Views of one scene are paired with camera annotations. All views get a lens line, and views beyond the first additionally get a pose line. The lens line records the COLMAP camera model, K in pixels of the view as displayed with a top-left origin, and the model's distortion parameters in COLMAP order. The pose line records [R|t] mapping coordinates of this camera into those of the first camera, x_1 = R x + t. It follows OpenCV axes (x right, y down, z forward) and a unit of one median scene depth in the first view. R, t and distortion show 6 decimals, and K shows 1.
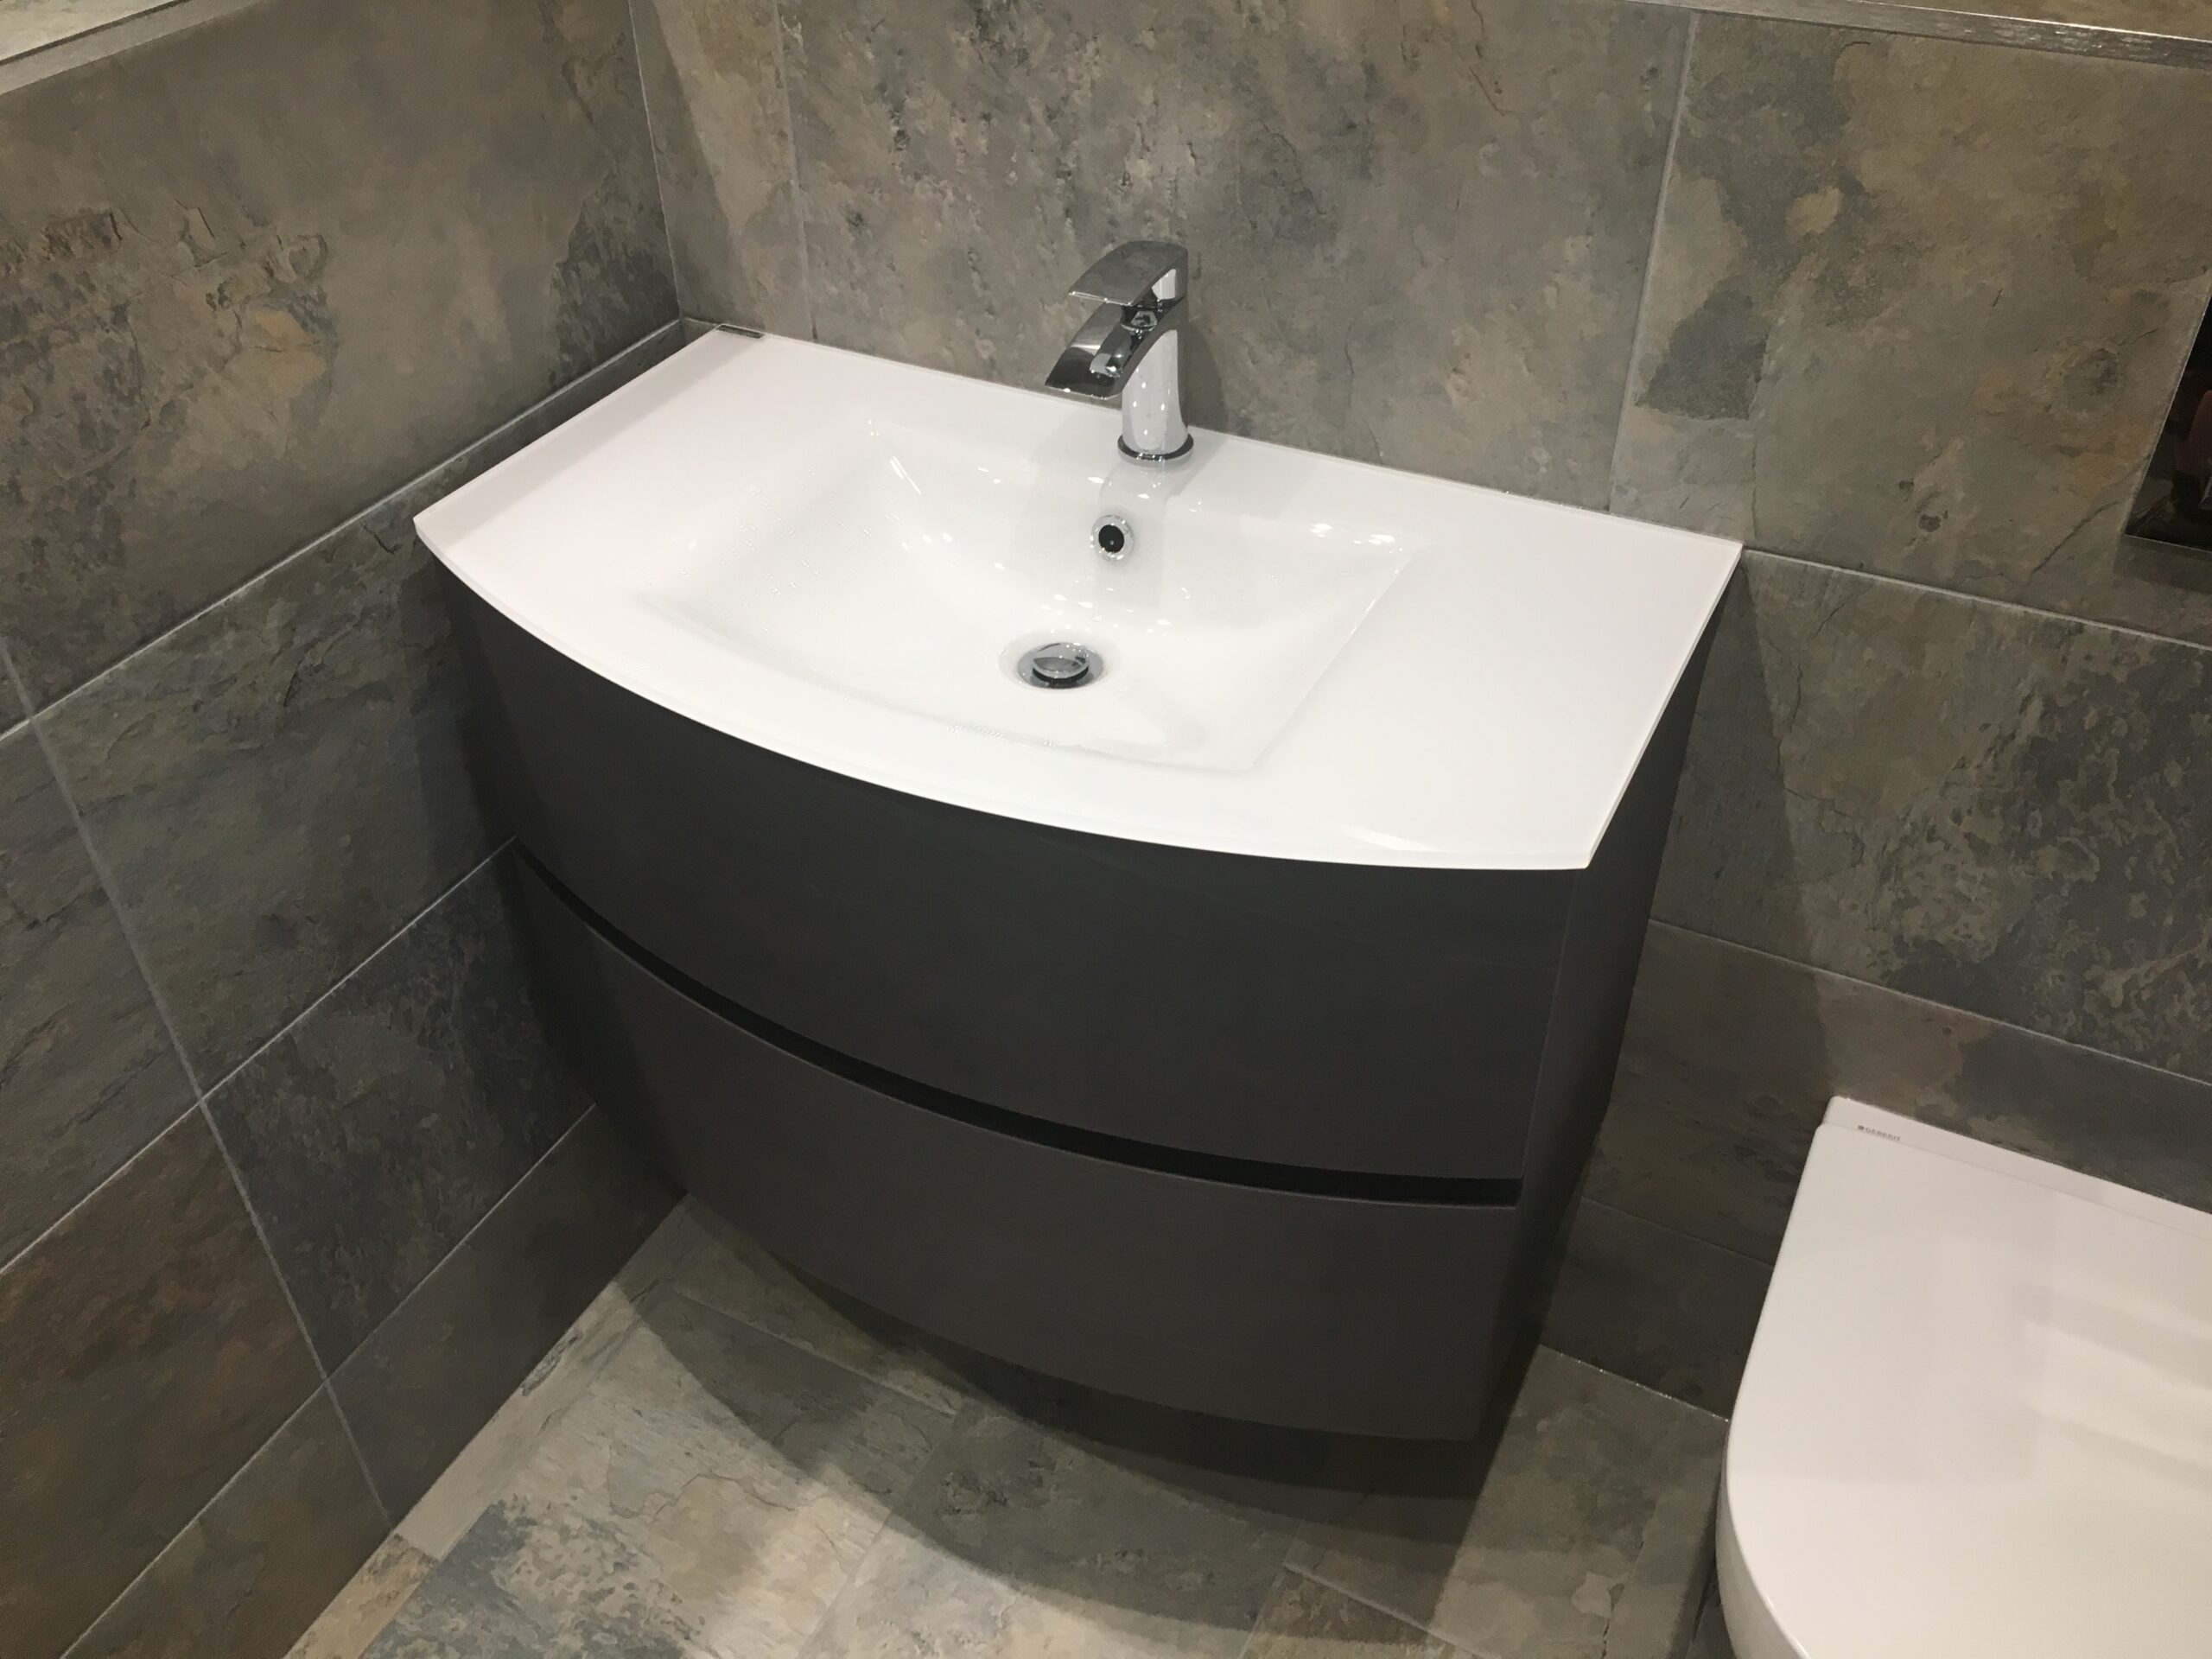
lens RADIAL K [[1879.3, 0, 1106.7], [0, 1879.3, 820.5], [0, 0, 1]] dist [0.083533, -0.113355]
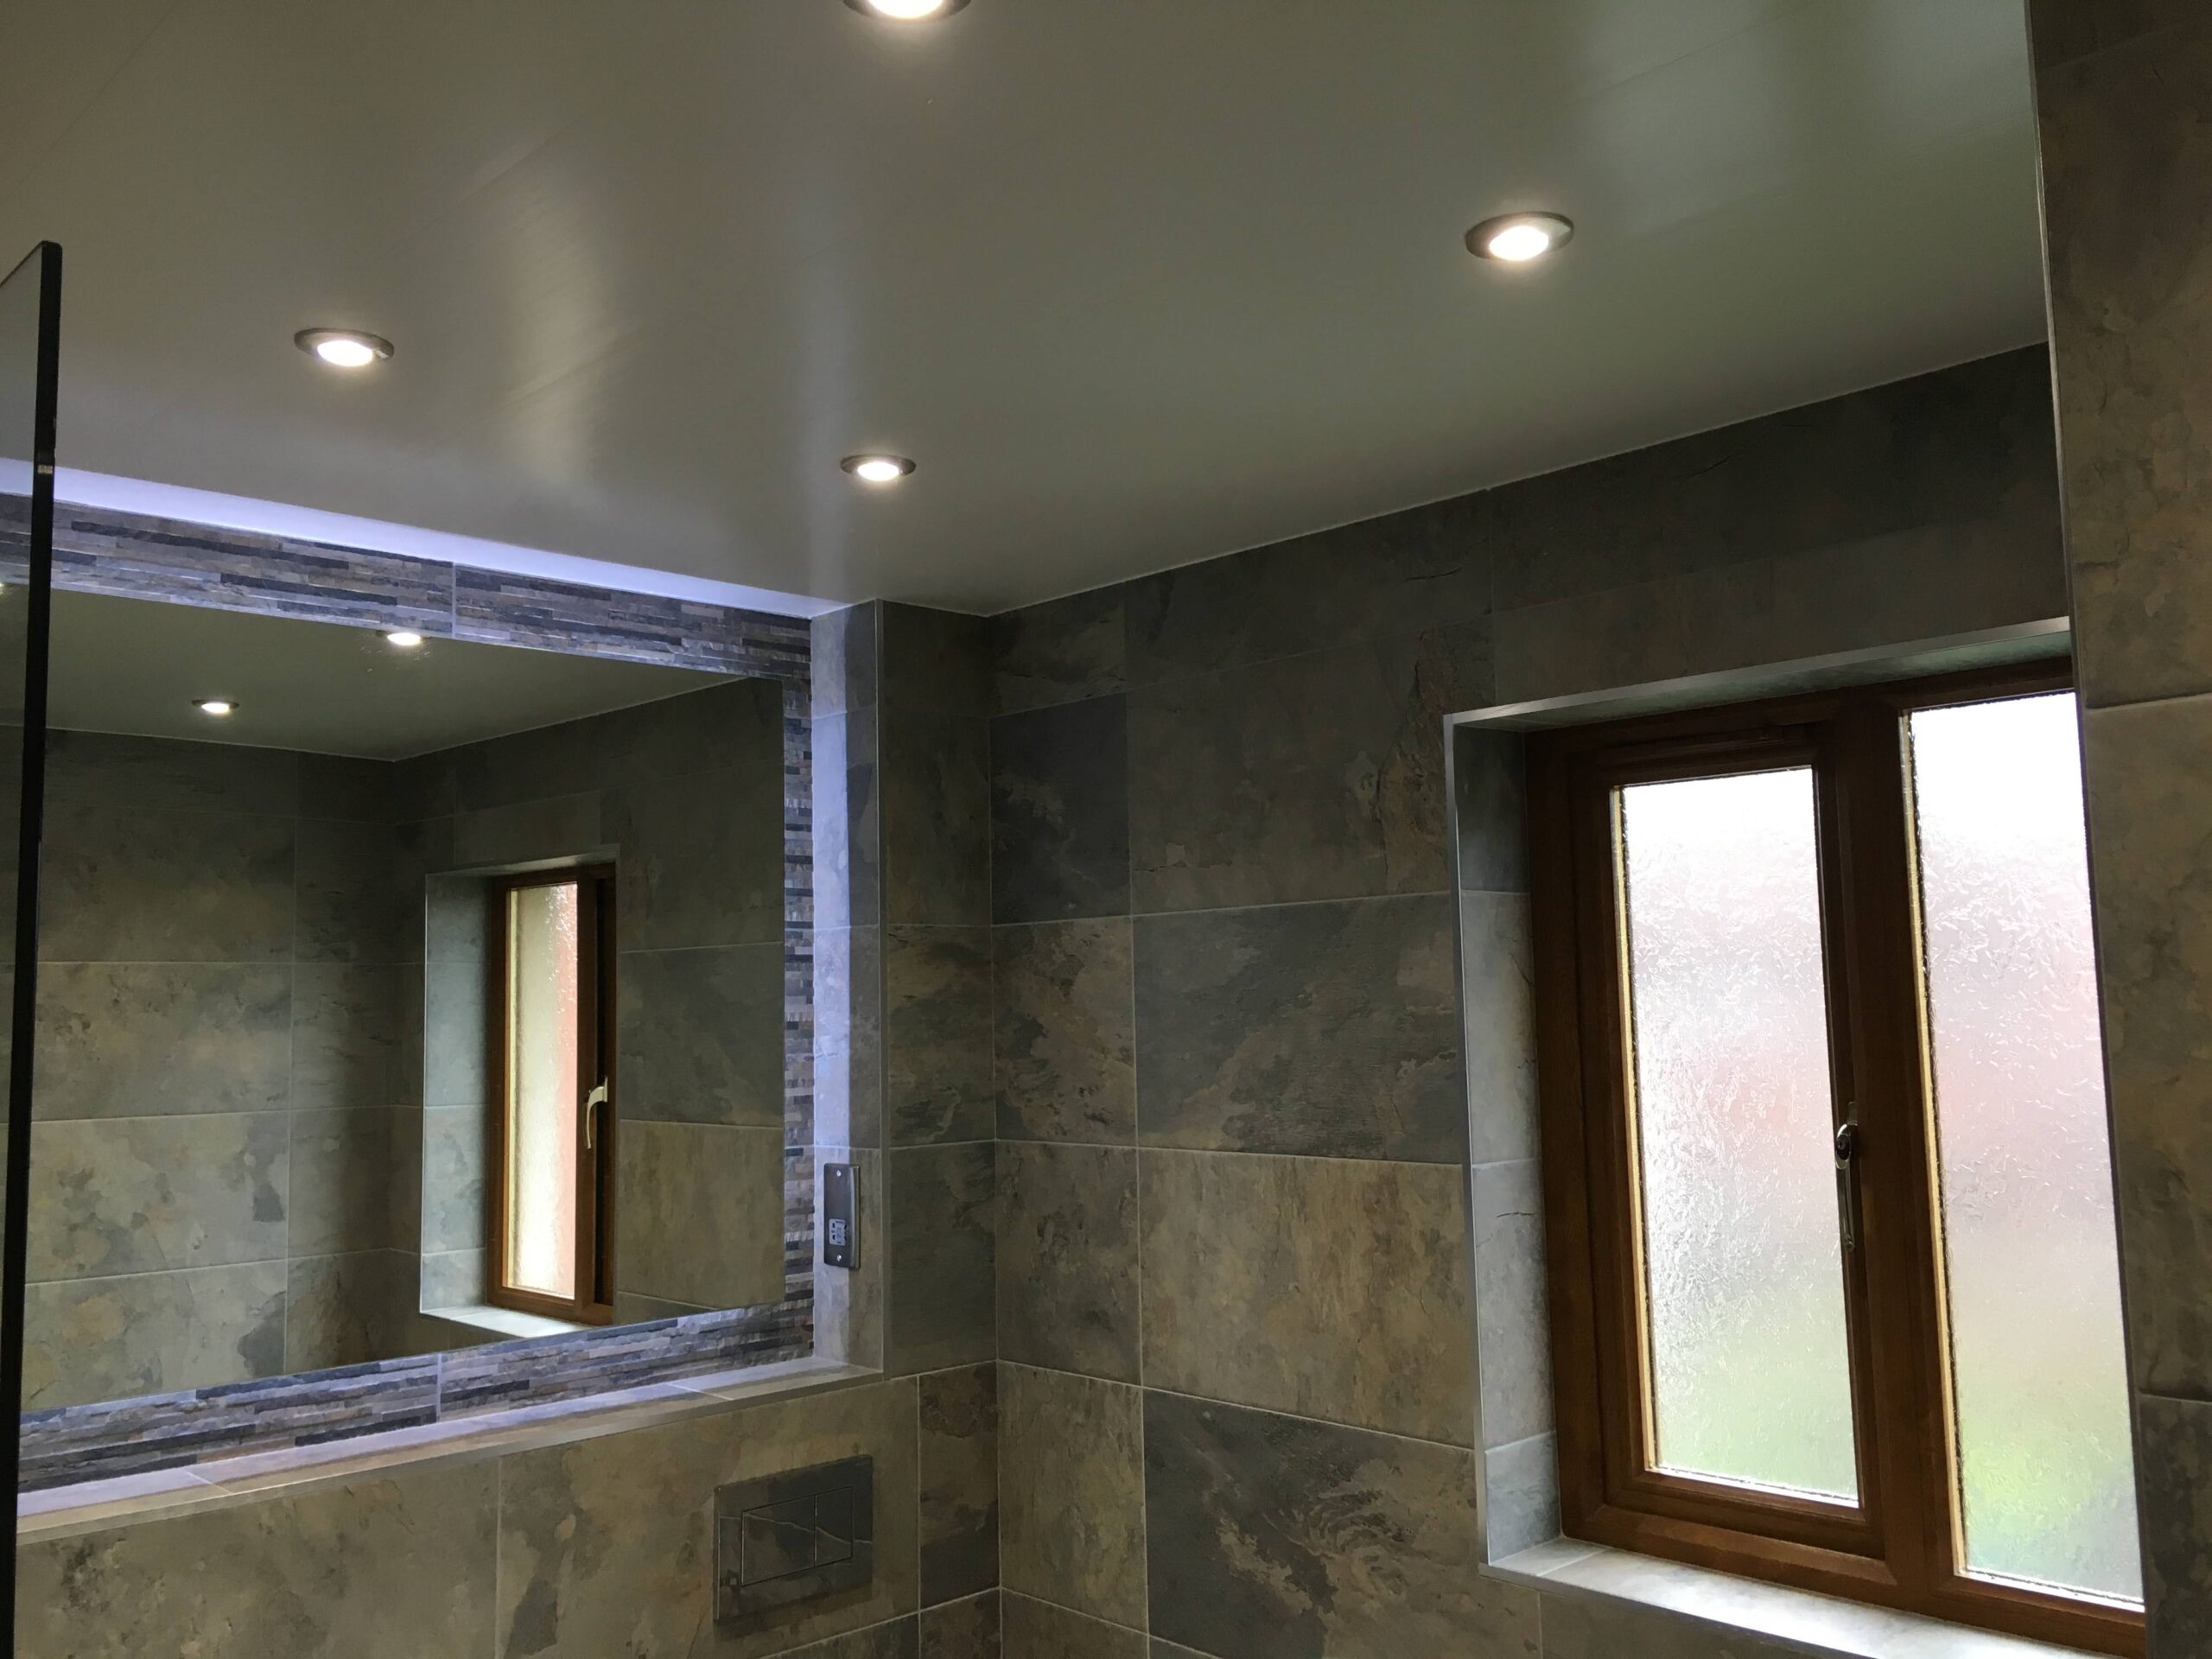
lens RADIAL K [[1879.3, 0, 1106.7], [0, 1879.3, 820.5], [0, 0, 1]] dist [0.083533, -0.113355]
pose [[0.329543, 0.103654, 0.938433, -1.301295], [0.599559, 0.744841, -0.292814, 0.065980], [-0.729335, 0.659142, 0.183310, -0.304571]]
